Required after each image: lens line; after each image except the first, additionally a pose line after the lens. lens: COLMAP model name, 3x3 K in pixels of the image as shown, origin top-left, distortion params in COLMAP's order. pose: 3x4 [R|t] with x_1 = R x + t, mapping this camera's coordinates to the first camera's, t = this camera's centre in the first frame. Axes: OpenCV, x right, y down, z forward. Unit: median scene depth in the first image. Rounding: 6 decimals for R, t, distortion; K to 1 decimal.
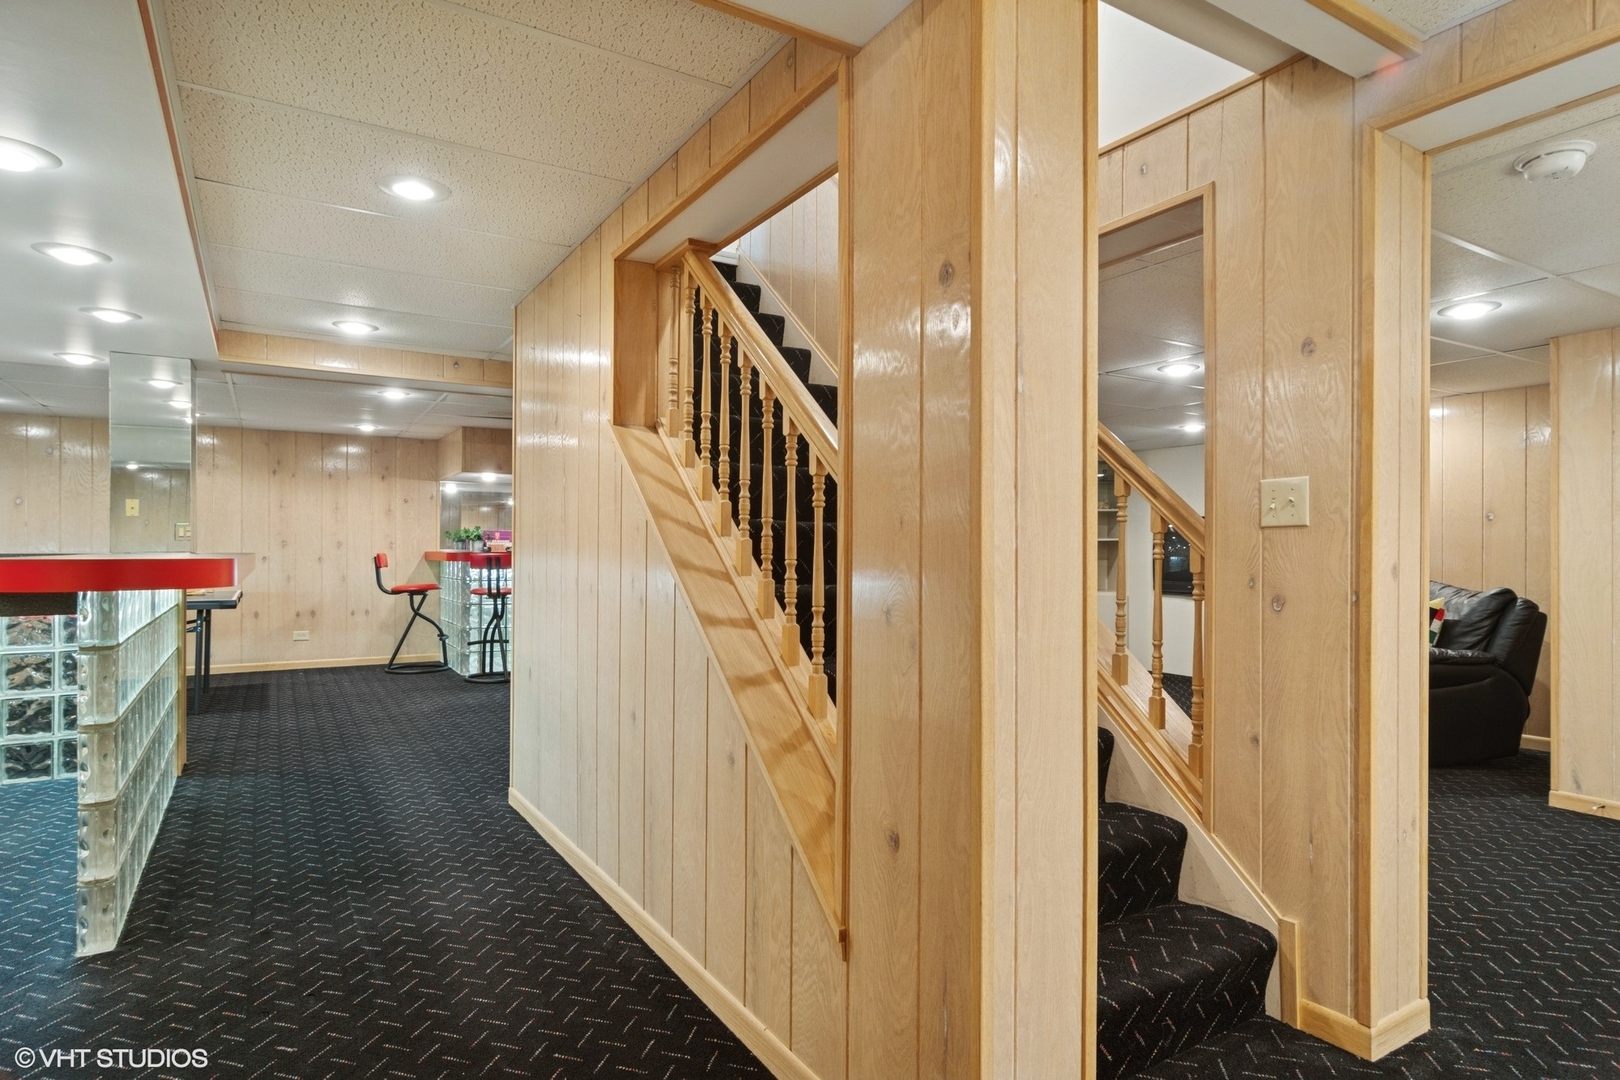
lens RADIAL K [[893.6, 0, 806.1], [0, 893.6, 546.9], [0, 0, 1]] dist [0.005726, 0.003359]
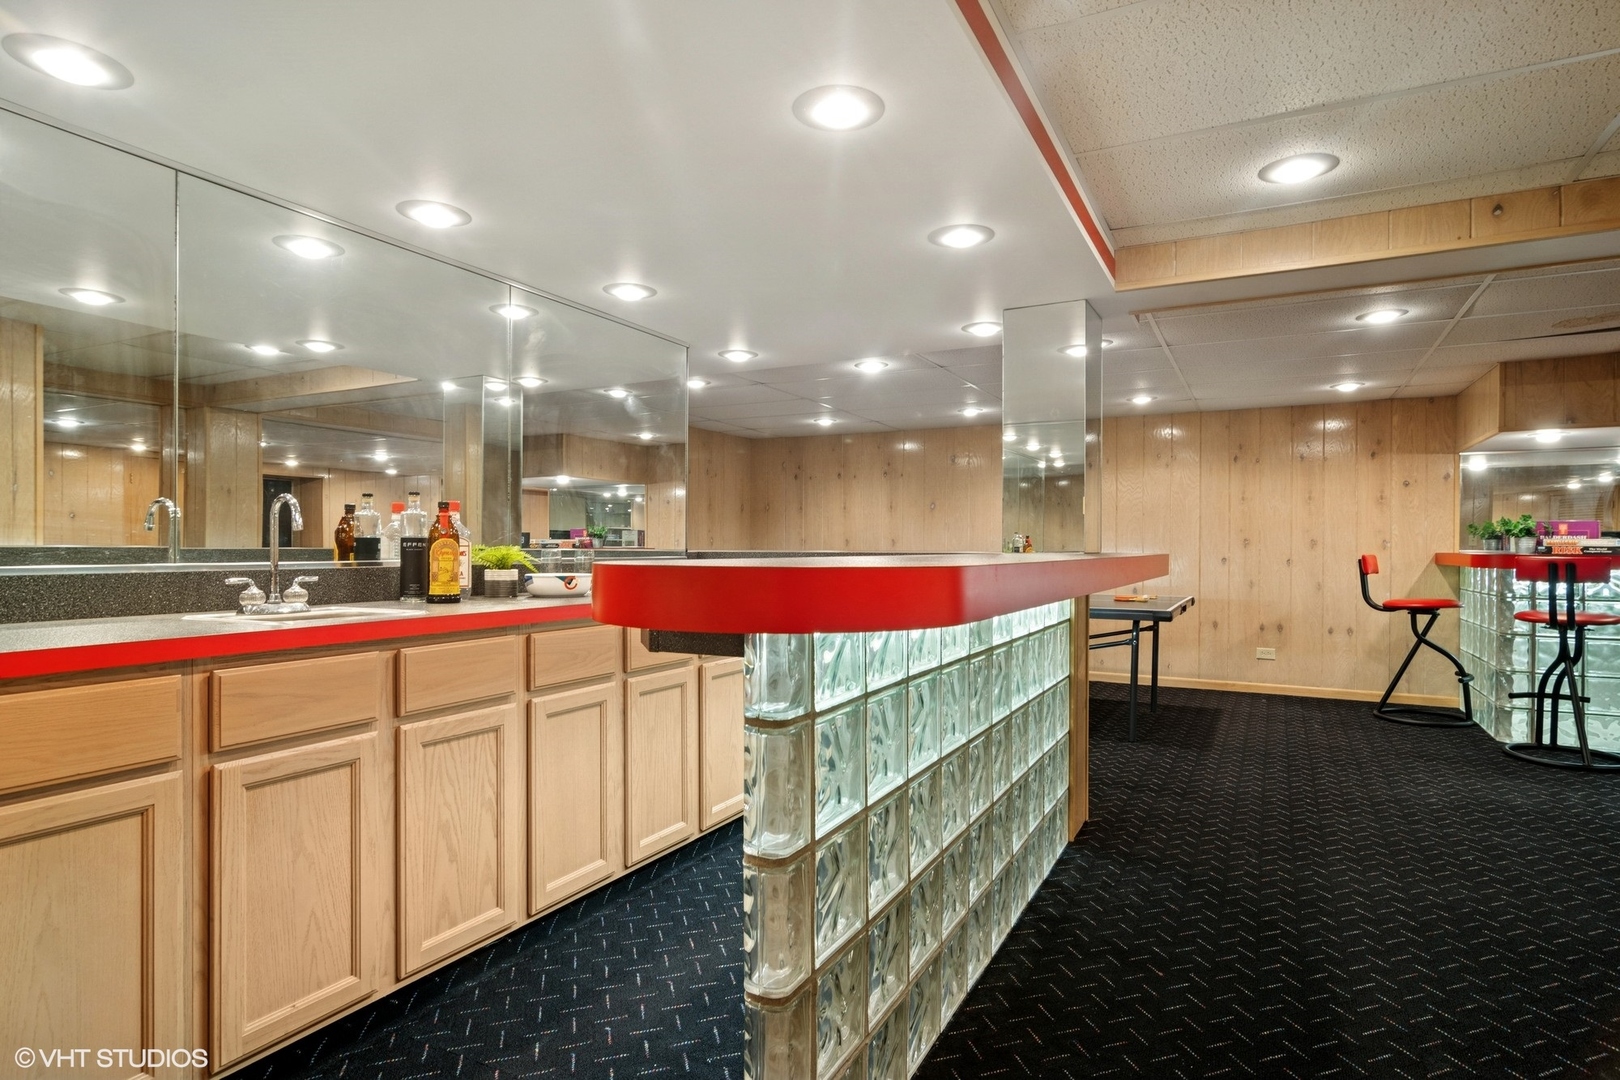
lens RADIAL K [[893.6, 0, 799.3], [0, 893.6, 552.5], [0, 0, 1]] dist [0.005726, 0.003359]
pose [[0.521459, 0.004677, -0.853263, -0.086100], [-0.000355, 0.999986, 0.005264, 0.001477], [0.853276, -0.002442, 0.521453, 0.208580]]
